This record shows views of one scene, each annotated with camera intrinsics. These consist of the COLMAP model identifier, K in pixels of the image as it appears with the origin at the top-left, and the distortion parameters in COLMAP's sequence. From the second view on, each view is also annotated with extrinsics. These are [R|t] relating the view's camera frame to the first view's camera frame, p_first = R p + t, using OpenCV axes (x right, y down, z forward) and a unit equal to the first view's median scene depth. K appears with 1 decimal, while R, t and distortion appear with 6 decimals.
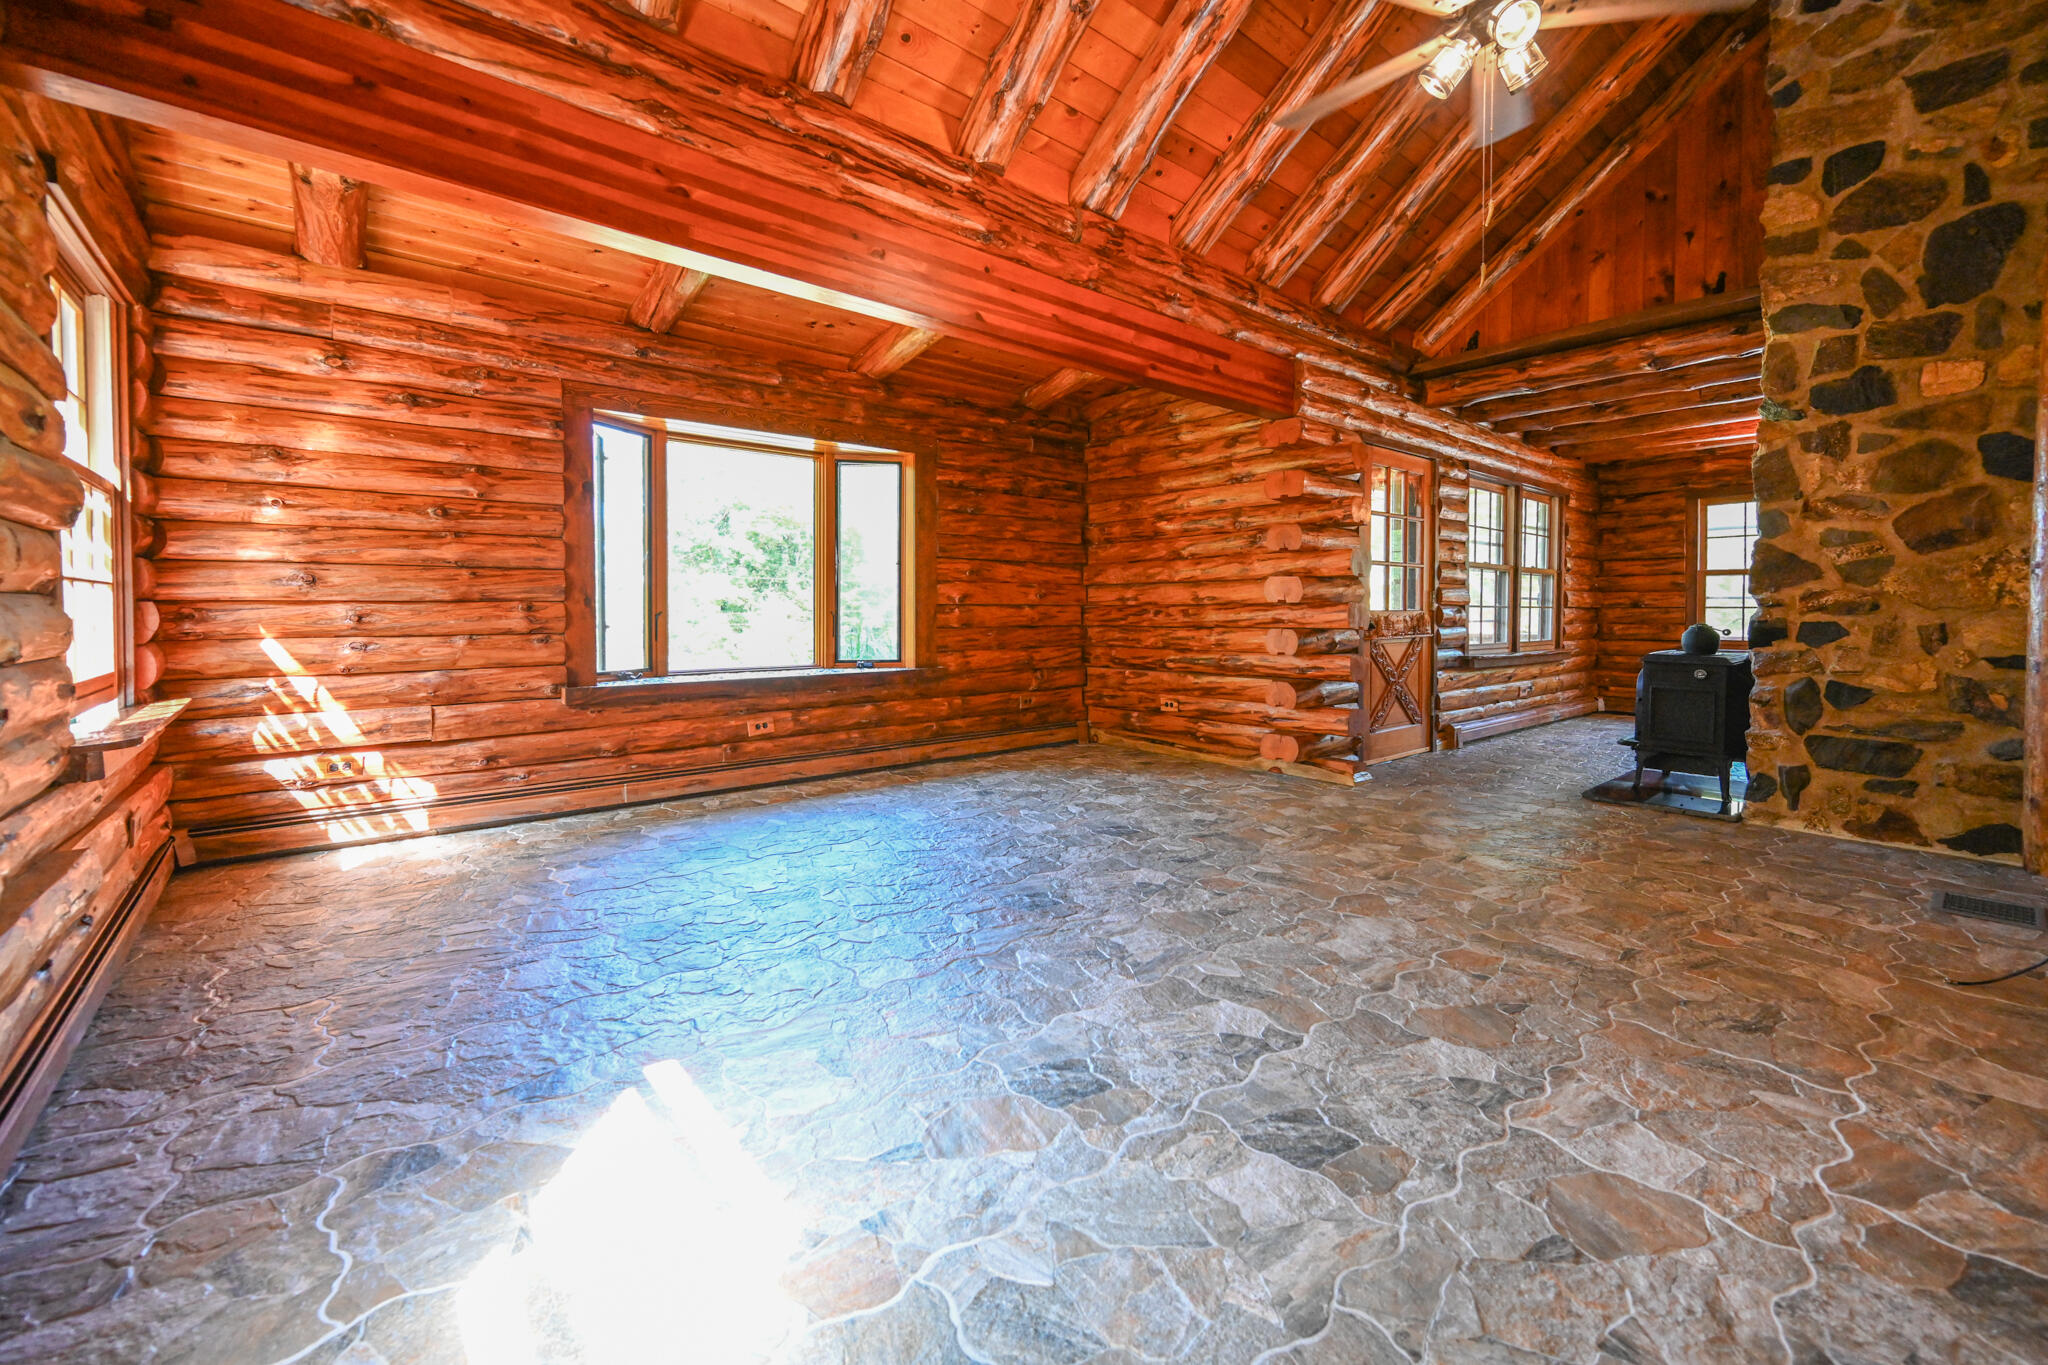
lens RADIAL K [[830.0, 0, 1003.0], [0, 830.0, 622.8], [0, 0, 1]] dist [-0.002912, 0.000909]
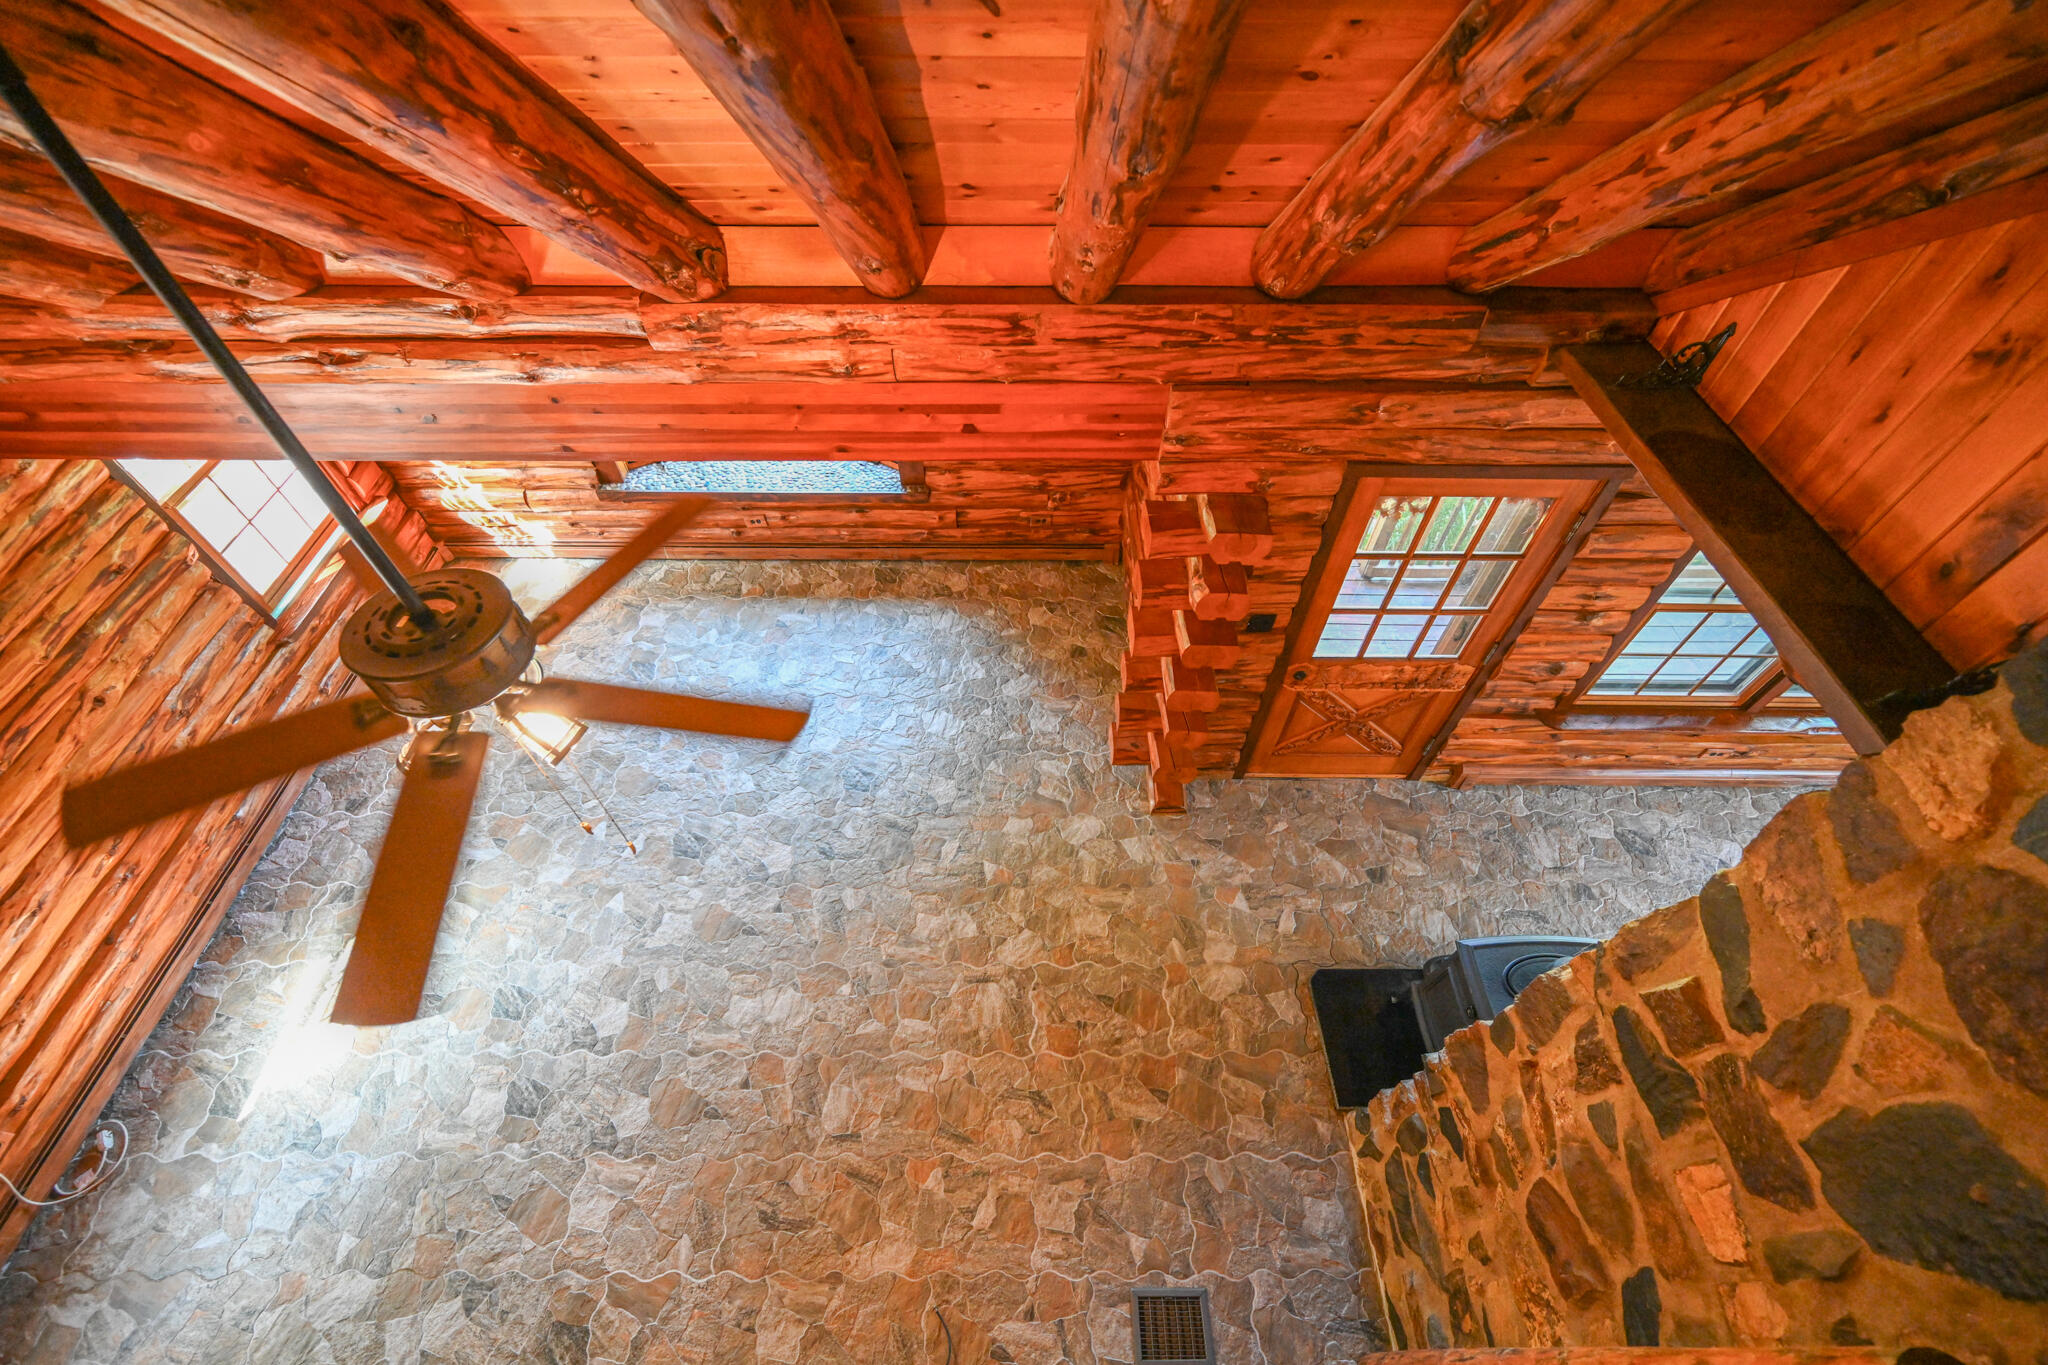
lens RADIAL K [[830.0, 0, 1002.4], [0, 830.0, 719.4], [0, 0, 1]] dist [-0.002912, 0.000909]
pose [[0.770353, 0.491838, -0.405773, 0.865909], [0.010447, 0.626568, 0.779297, -0.882935], [0.637532, -0.604573, 0.477540, 0.661168]]
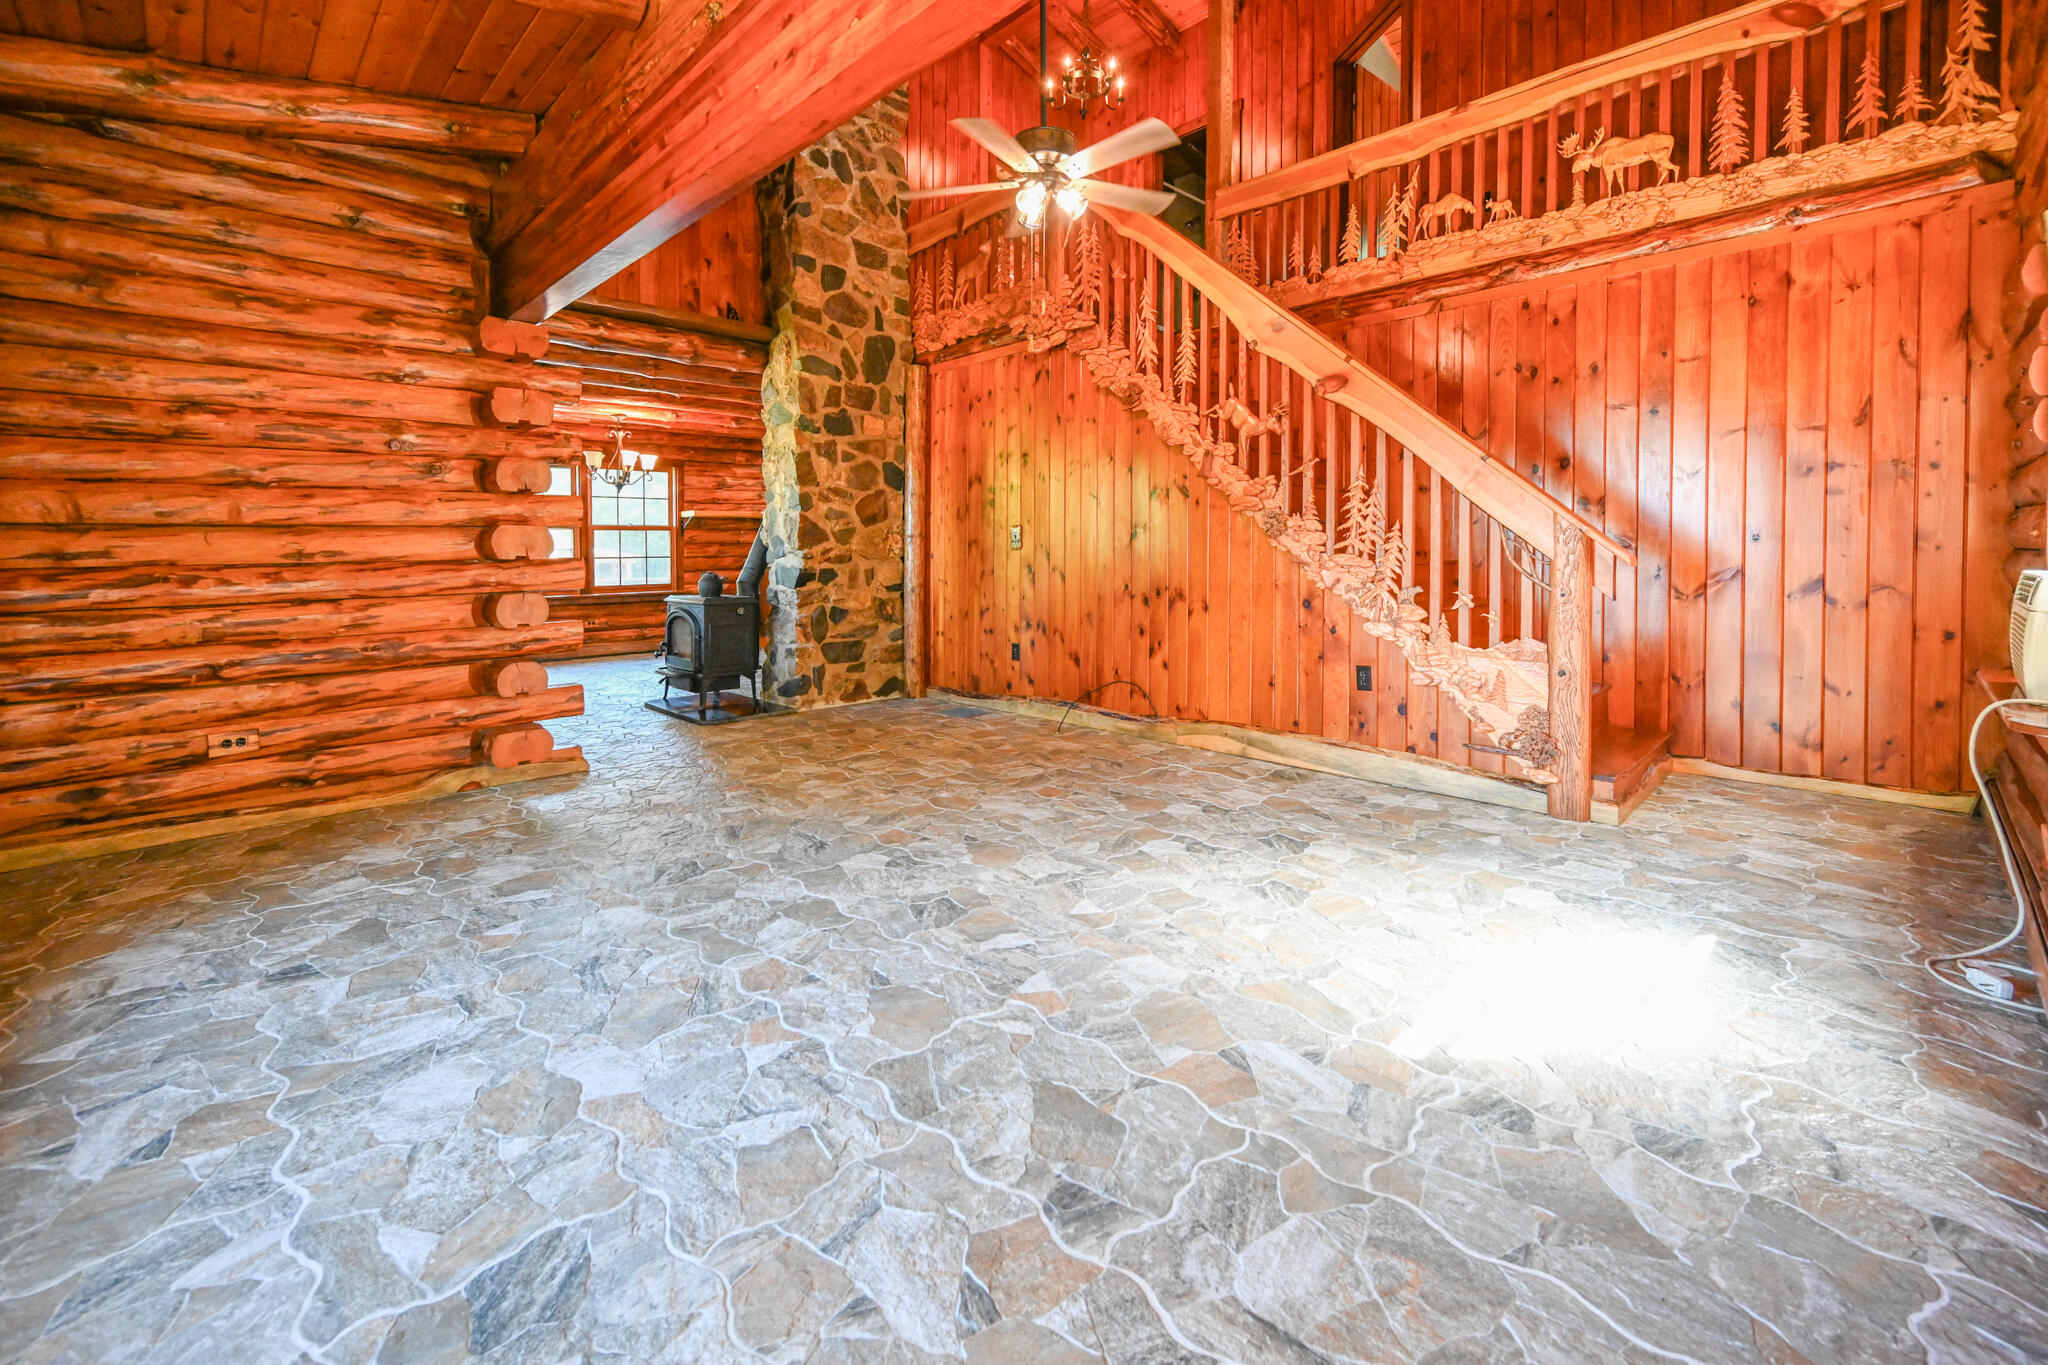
lens RADIAL K [[871.9, 0, 1051.2], [0, 871.9, 570.4], [0, 0, 1]] dist [-0.002996, 0.001682]
pose [[-0.105310, -0.026550, 0.994085, -0.731305], [0.020172, 0.999381, 0.028828, -0.040028], [-0.994235, 0.023088, -0.104709, 0.840712]]
